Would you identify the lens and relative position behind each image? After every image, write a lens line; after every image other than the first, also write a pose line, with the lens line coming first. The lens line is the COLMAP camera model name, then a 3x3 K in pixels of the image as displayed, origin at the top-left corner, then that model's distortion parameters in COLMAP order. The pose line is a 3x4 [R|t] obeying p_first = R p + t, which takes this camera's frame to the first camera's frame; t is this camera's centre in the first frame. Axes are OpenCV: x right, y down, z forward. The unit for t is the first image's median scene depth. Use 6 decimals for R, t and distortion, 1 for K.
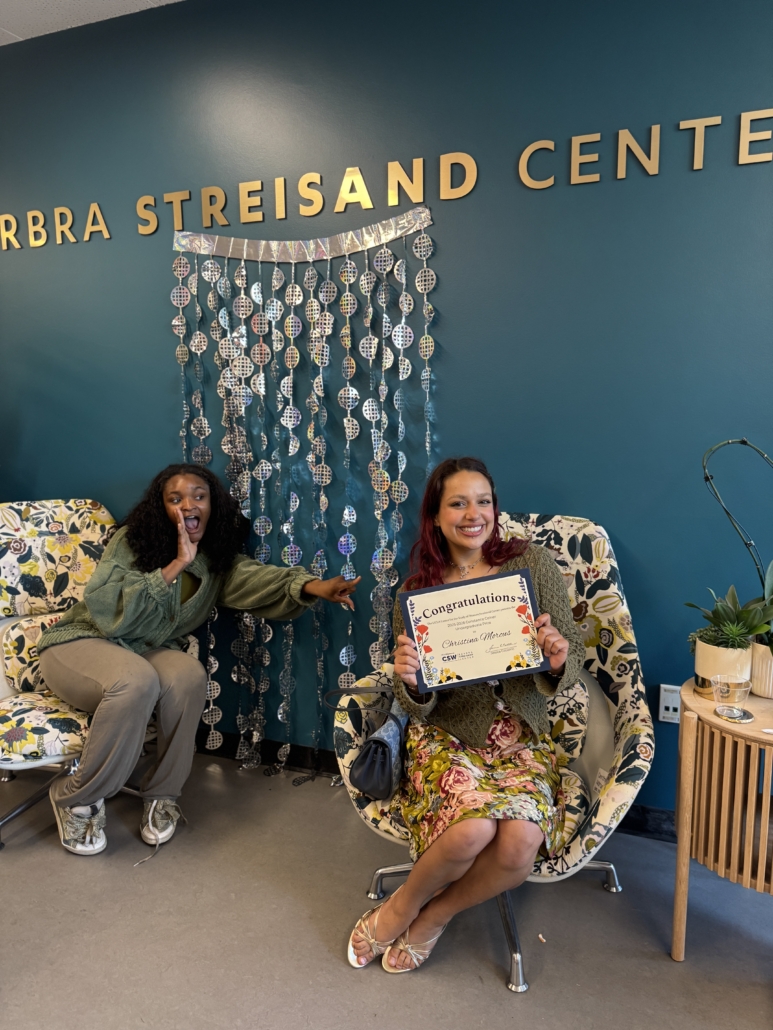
lens RADIAL K [[737.2, 0, 386.5], [0, 737.2, 515.0], [0, 0, 1]] dist [0.000866, -0.002960]
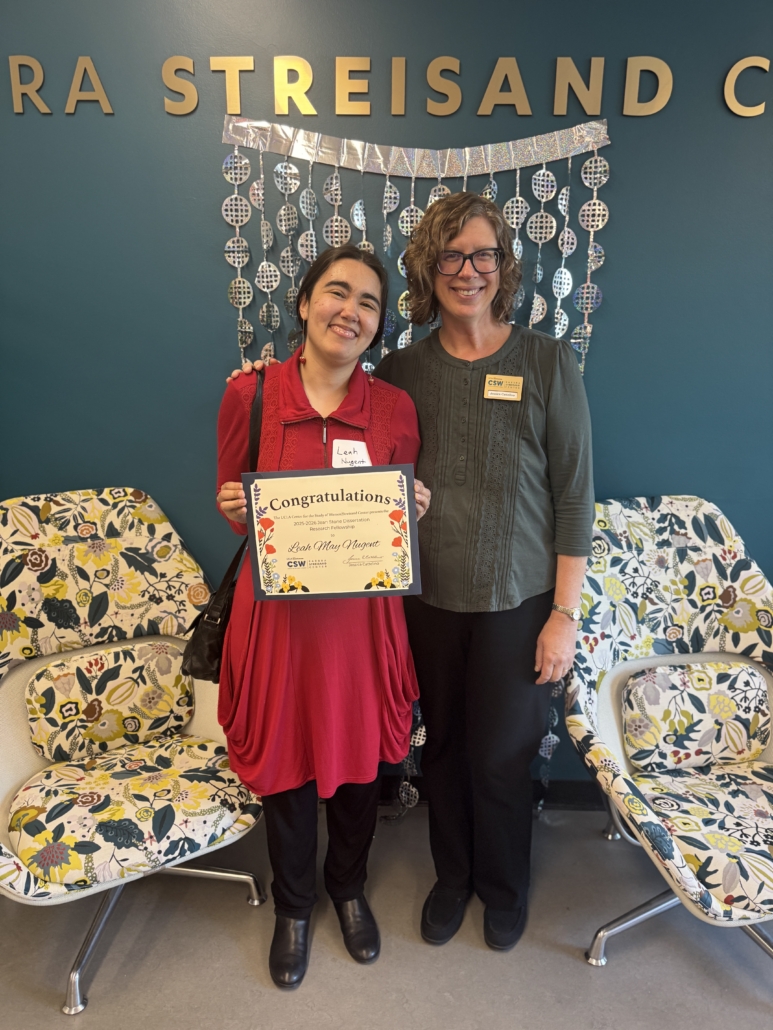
lens RADIAL K [[711.4, 0, 386.4], [0, 711.4, 553.3], [0, 0, 1]] dist [0.005730, -0.003608]
pose [[0.940435, -0.052950, 0.335826, -0.414636], [0.025400, 0.995979, 0.085908, -0.012361], [-0.339025, -0.072261, 0.937998, 0.269756]]
